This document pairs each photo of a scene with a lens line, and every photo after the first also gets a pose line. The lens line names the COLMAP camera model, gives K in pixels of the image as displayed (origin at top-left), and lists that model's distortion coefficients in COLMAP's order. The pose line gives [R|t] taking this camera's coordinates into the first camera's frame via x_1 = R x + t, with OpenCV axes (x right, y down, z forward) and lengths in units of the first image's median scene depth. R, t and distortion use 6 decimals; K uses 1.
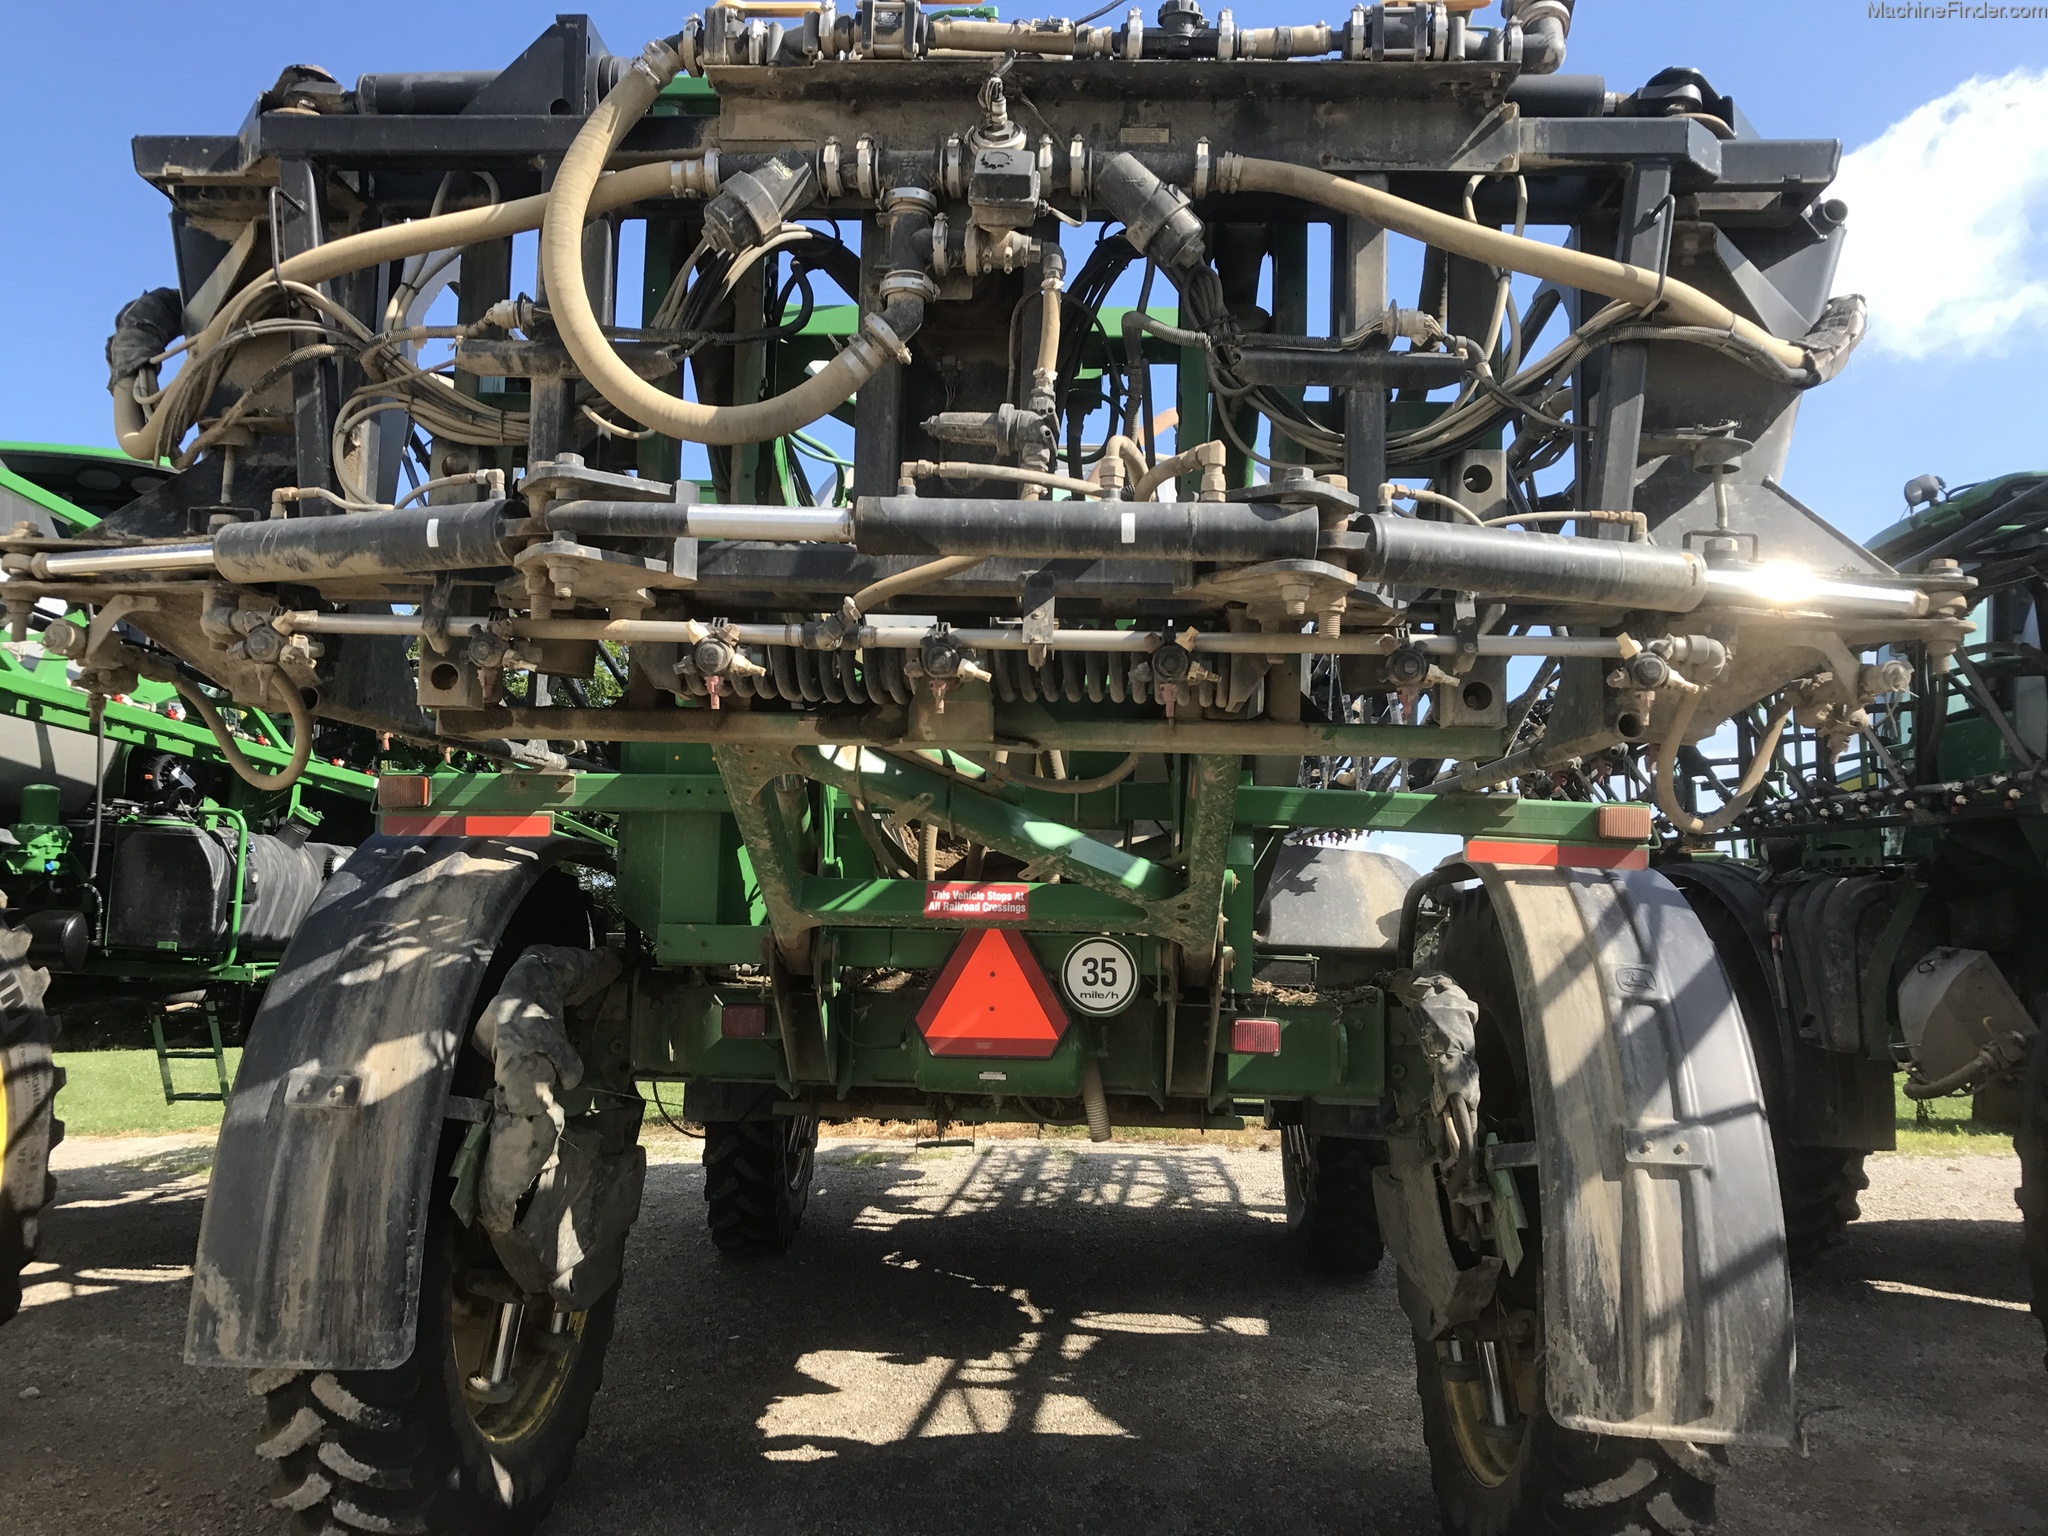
lens RADIAL K [[1693.0, 0, 1024.0], [0, 1693.0, 768.0], [0, 0, 1]] dist [0.015549, 0.007237]
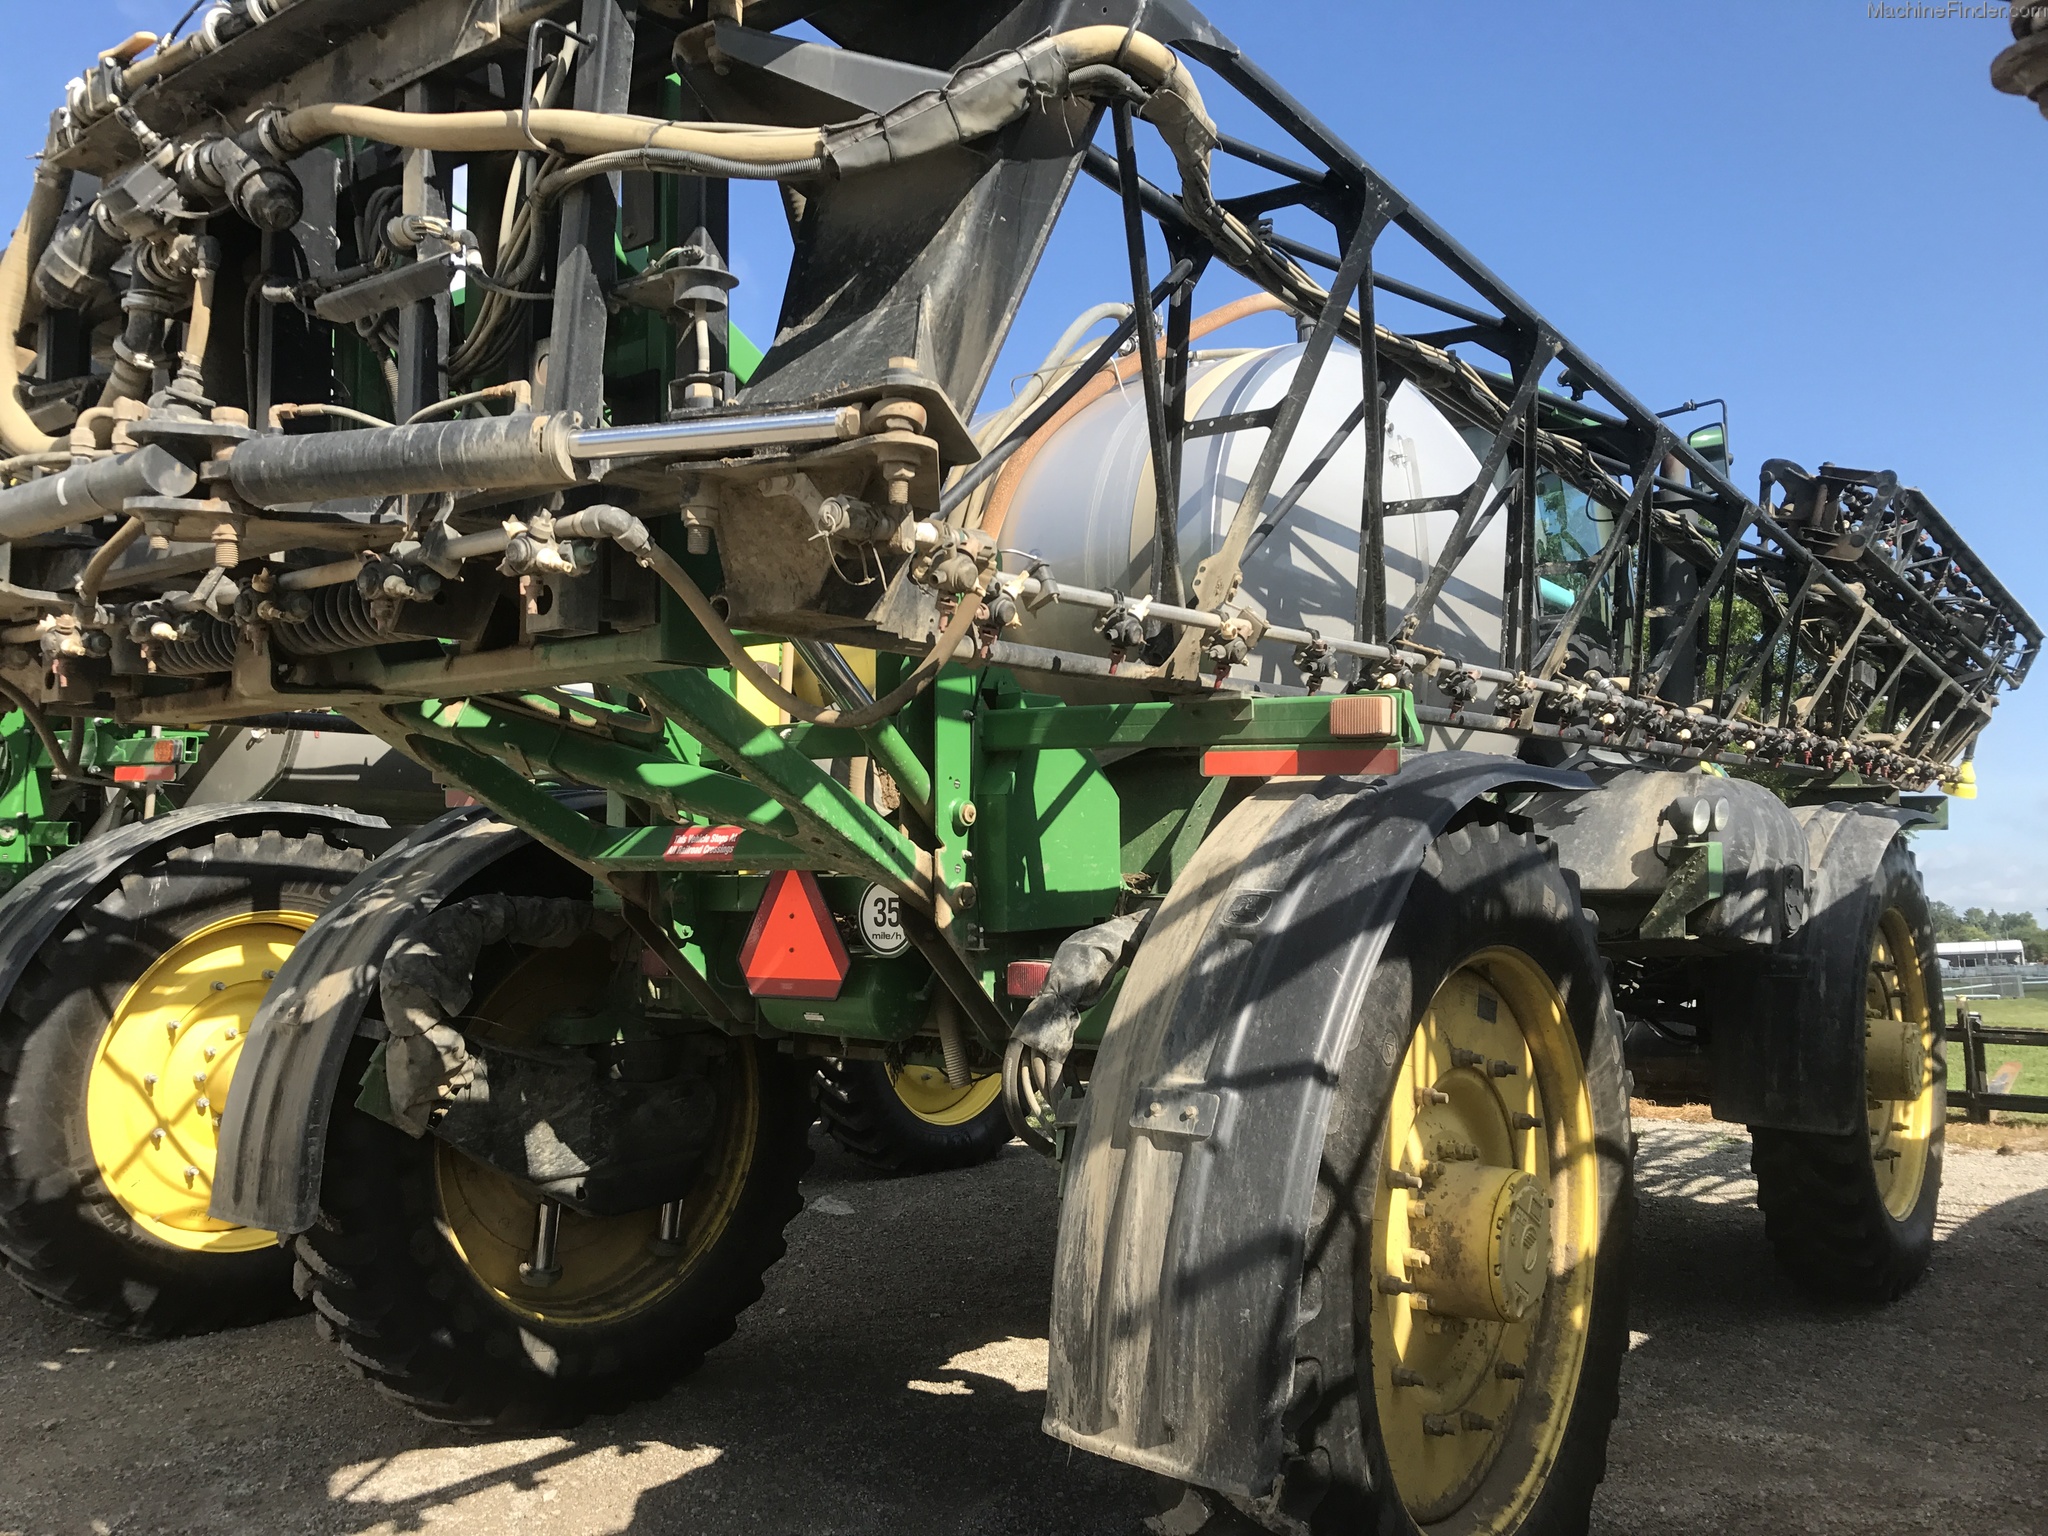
lens RADIAL K [[1679.8, 0, 1025.3], [0, 1679.8, 745.2], [0, 0, 1]] dist [-0.007744, 0.000965]
pose [[0.819901, -0.069626, -0.568255, 0.778265], [0.070584, 0.997298, -0.020352, 0.058557], [0.568137, -0.023423, 0.822601, 0.297805]]
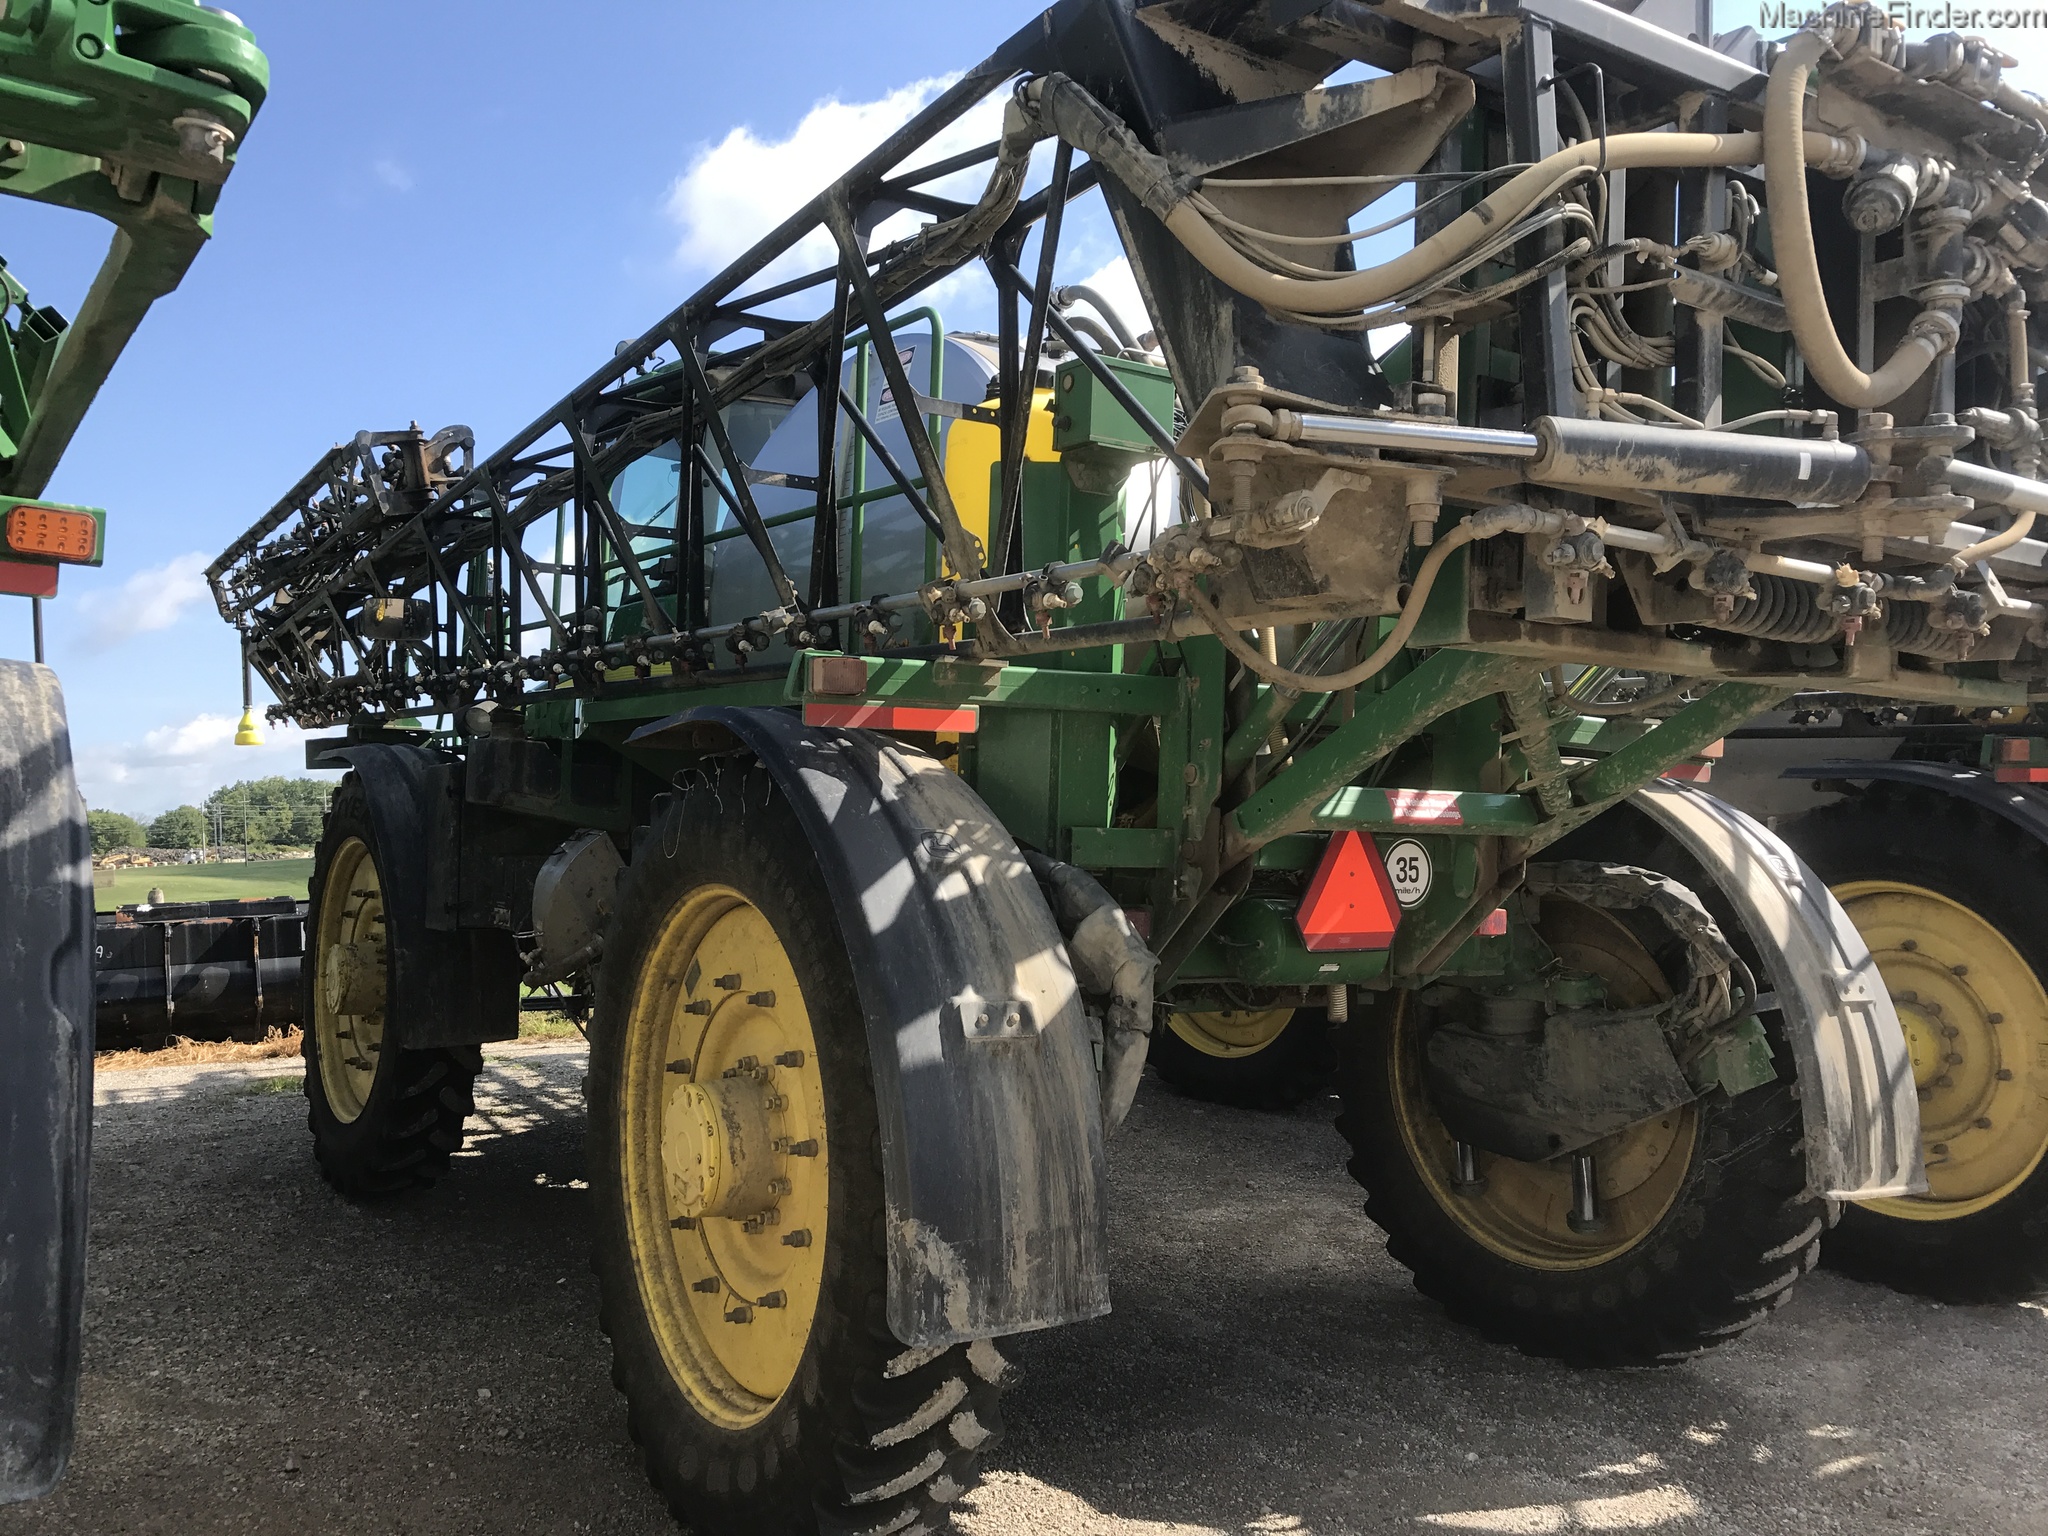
lens RADIAL K [[1679.8, 0, 1025.3], [0, 1679.8, 745.2], [0, 0, 1]] dist [-0.007744, 0.000965]
pose [[0.810920, 0.023552, 0.584682, -0.941162], [-0.054717, 0.997864, 0.035693, 0.015660], [-0.582593, -0.060936, 0.810477, 0.304142]]
